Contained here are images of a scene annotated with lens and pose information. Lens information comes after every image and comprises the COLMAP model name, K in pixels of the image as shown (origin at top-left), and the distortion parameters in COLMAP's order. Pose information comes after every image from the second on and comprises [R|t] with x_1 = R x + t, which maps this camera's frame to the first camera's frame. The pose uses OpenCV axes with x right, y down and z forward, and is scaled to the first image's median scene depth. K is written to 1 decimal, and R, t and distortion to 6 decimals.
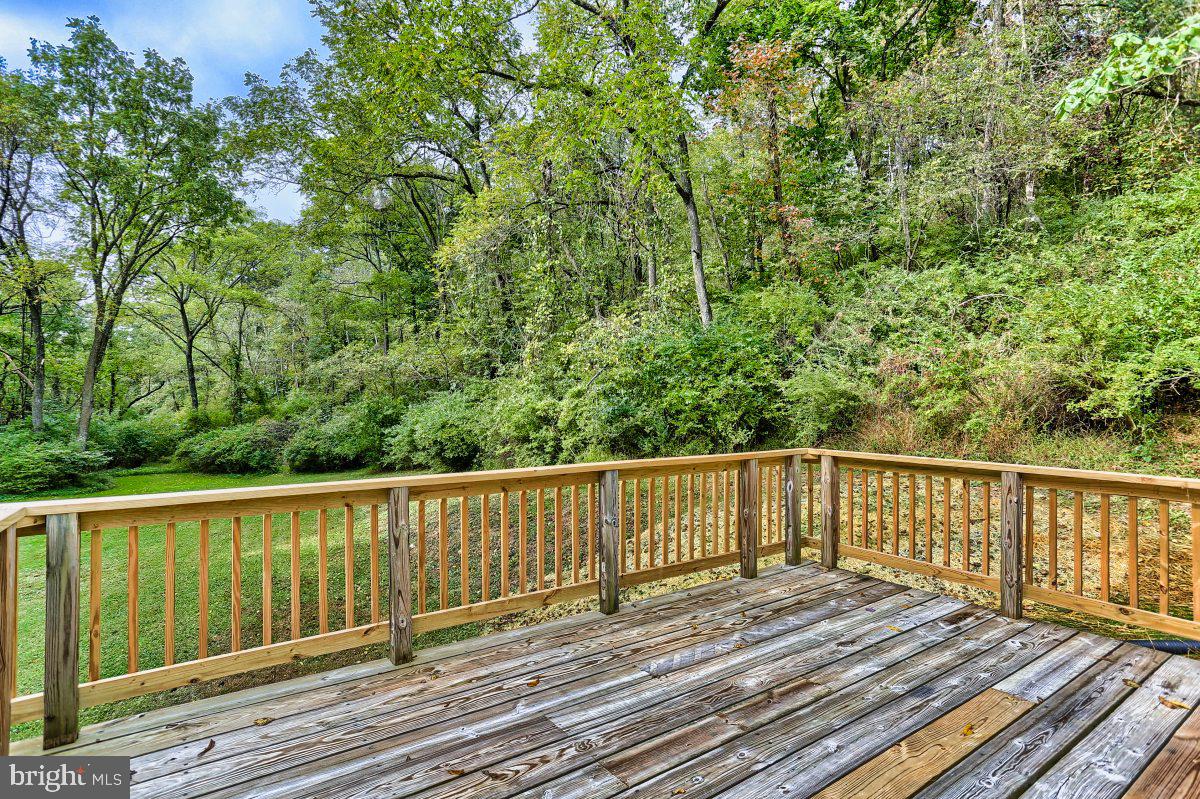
lens RADIAL K [[585.8, 0, 589.0], [0, 585.8, 394.1], [0, 0, 1]] dist [-0.023024, 0.013786]
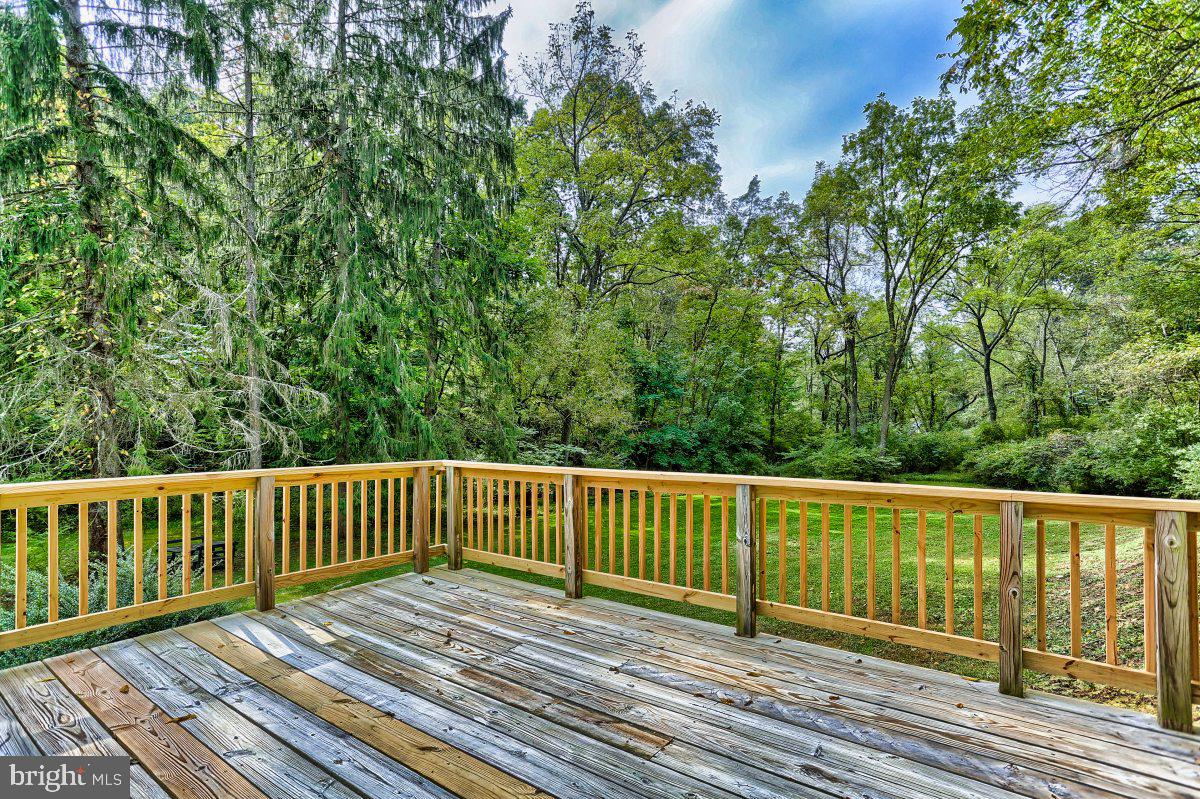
lens RADIAL K [[585.8, 0, 608.6], [0, 585.8, 419.3], [0, 0, 1]] dist [-0.023024, 0.013786]
pose [[0.352129, 0.000364, -0.935952, 0.667958], [0.019750, 0.999774, 0.007819, 0.009758], [0.935743, -0.021238, 0.352042, 0.373284]]
